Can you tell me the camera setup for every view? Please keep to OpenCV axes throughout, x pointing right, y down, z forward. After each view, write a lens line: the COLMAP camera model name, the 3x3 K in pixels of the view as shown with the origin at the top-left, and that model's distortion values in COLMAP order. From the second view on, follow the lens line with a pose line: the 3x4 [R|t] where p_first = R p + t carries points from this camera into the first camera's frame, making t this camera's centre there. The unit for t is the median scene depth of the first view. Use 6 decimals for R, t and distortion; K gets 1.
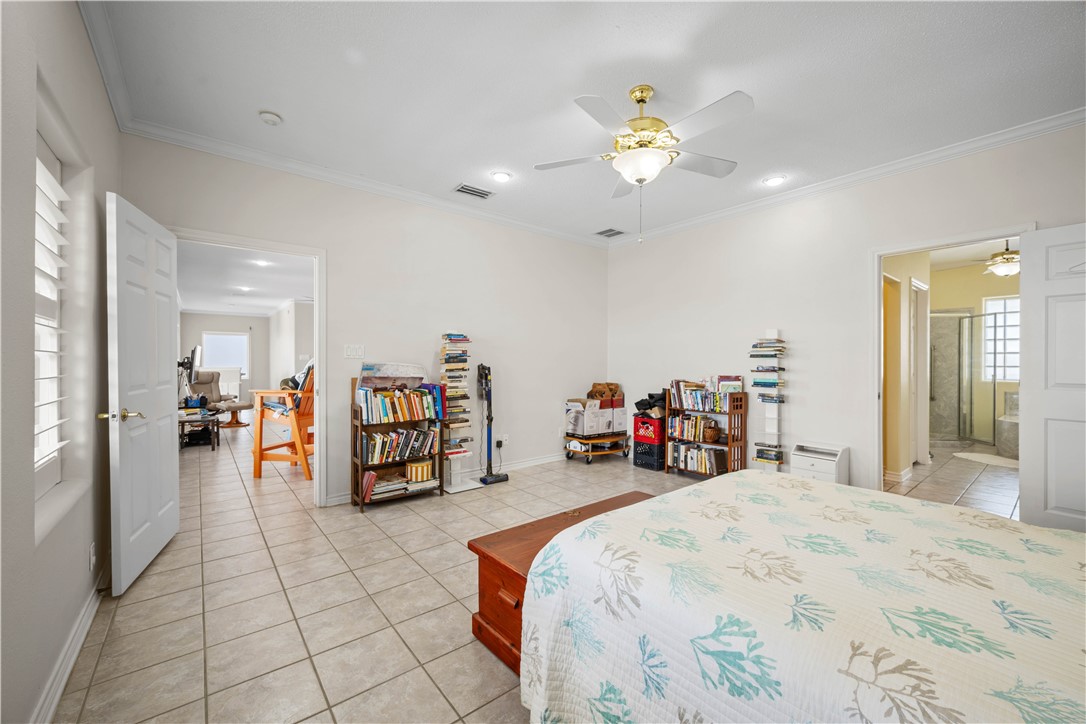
lens RADIAL K [[429.7, 0, 550.5], [0, 429.7, 365.4], [0, 0, 1]] dist [-0.002346, -0.000266]
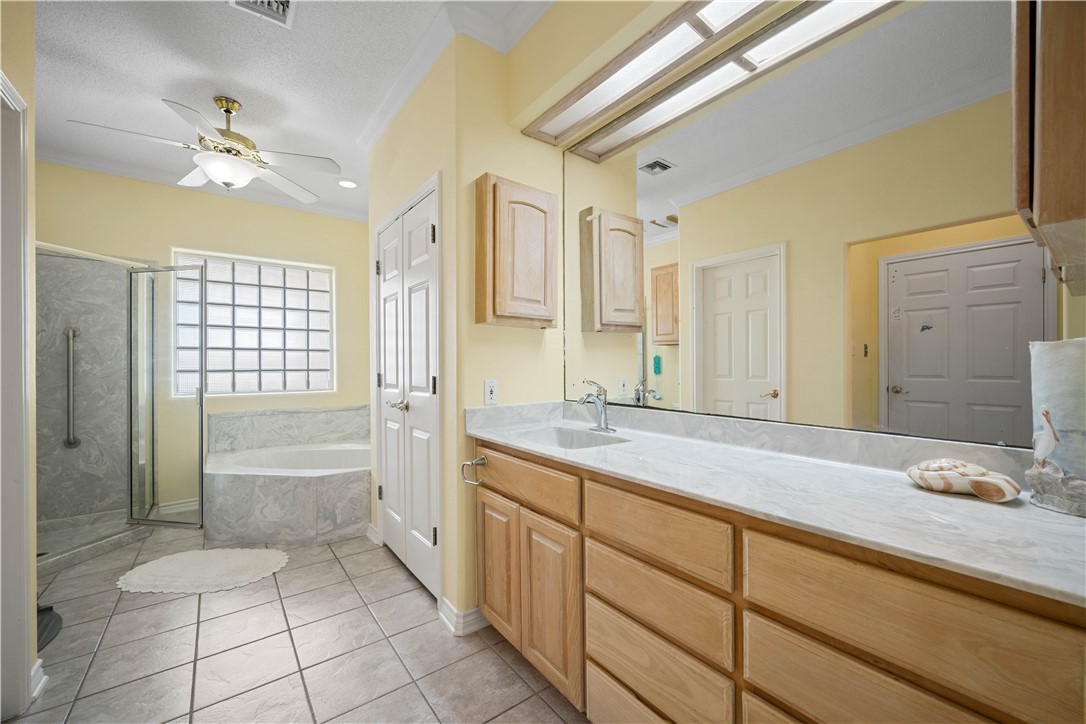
lens RADIAL K [[429.7, 0, 550.5], [0, 429.7, 365.4], [0, 0, 1]] dist [-0.002346, -0.000266]
pose [[0.030219, 0.001999, 0.999541, 0.551092], [0.011647, 0.999929, -0.002352, 0.001365], [-0.999475, 0.011713, 0.030193, 0.581271]]
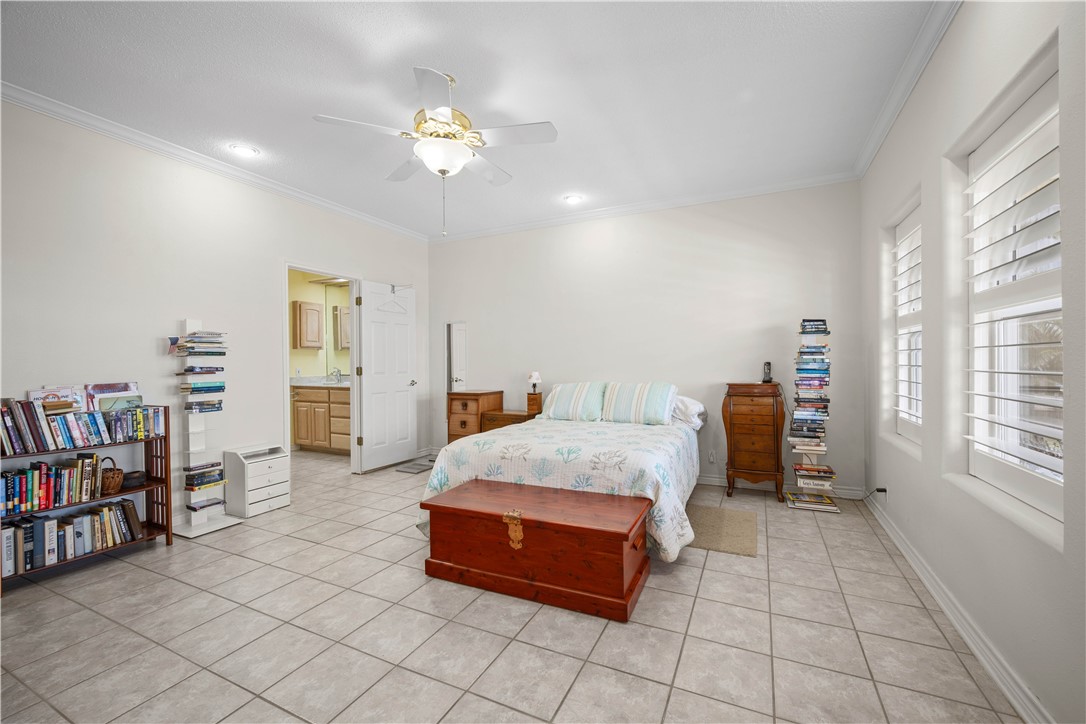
lens RADIAL K [[429.7, 0, 550.5], [0, 429.7, 365.4], [0, 0, 1]] dist [-0.002346, -0.000266]
pose [[-0.437318, -0.010768, 0.899243, -0.346241], [0.011349, 0.999783, 0.017492, -0.005035], [-0.899235, 0.017855, -0.437100, 0.544025]]
